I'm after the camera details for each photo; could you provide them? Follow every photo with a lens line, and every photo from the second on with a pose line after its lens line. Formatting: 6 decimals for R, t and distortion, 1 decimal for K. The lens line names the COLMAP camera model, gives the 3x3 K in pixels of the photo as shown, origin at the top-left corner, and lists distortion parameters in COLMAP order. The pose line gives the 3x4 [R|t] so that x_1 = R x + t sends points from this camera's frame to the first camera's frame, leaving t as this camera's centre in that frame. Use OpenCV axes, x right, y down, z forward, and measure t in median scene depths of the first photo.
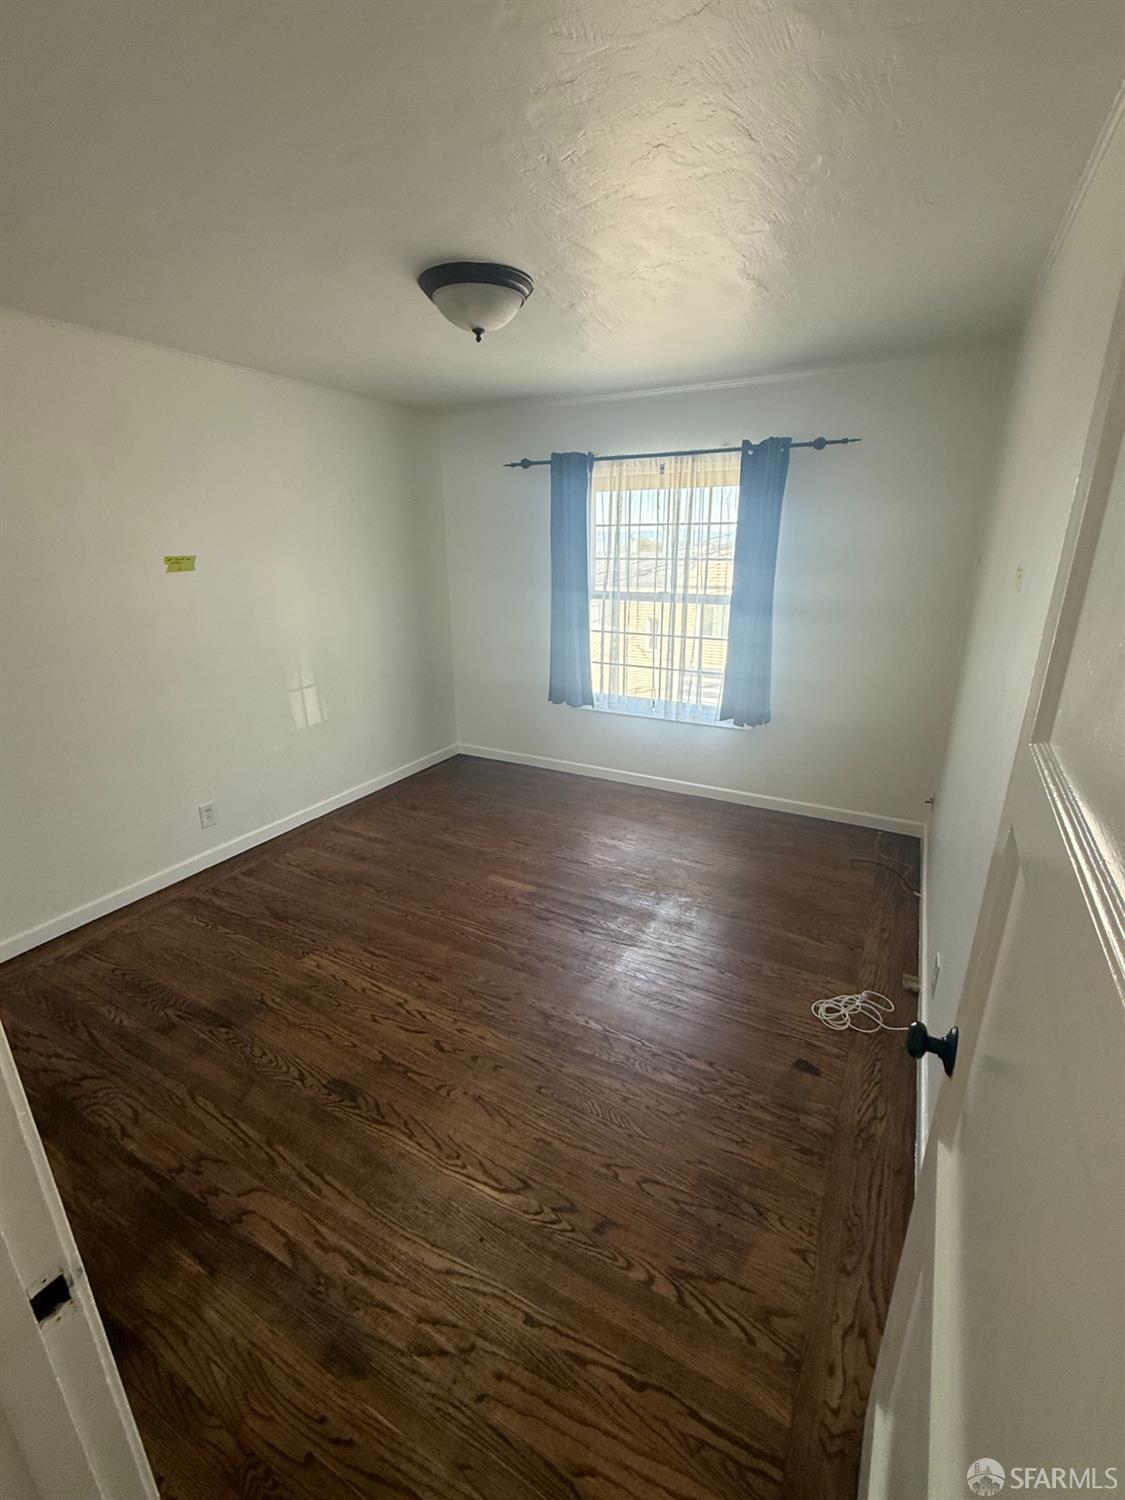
lens RADIAL K [[646.5, 0, 567.9], [0, 646.5, 746.9], [0, 0, 1]] dist [-0.001153, -0.000077]
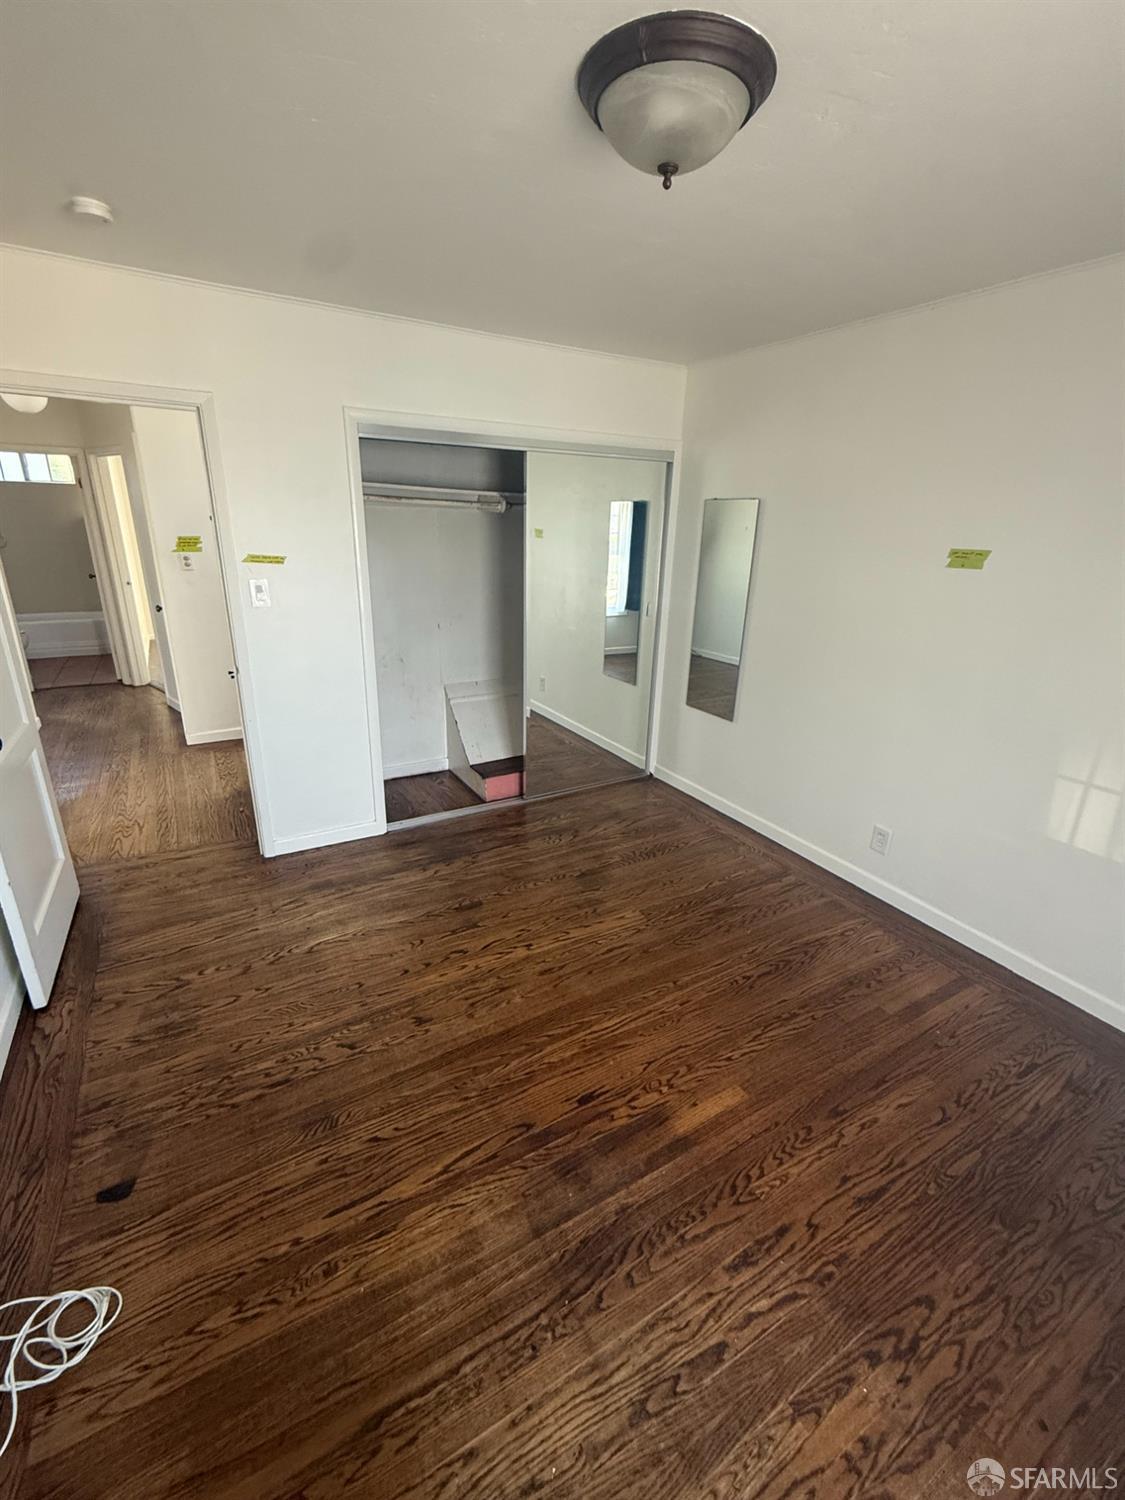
lens RADIAL K [[646.5, 0, 568.5], [0, 646.5, 751.2], [0, 0, 1]] dist [-0.001153, -0.000077]
pose [[-0.527546, 0.275658, -0.803559, 0.490436], [-0.284542, 0.833920, 0.472878, -0.410884], [0.800457, 0.478111, -0.361495, 1.280941]]
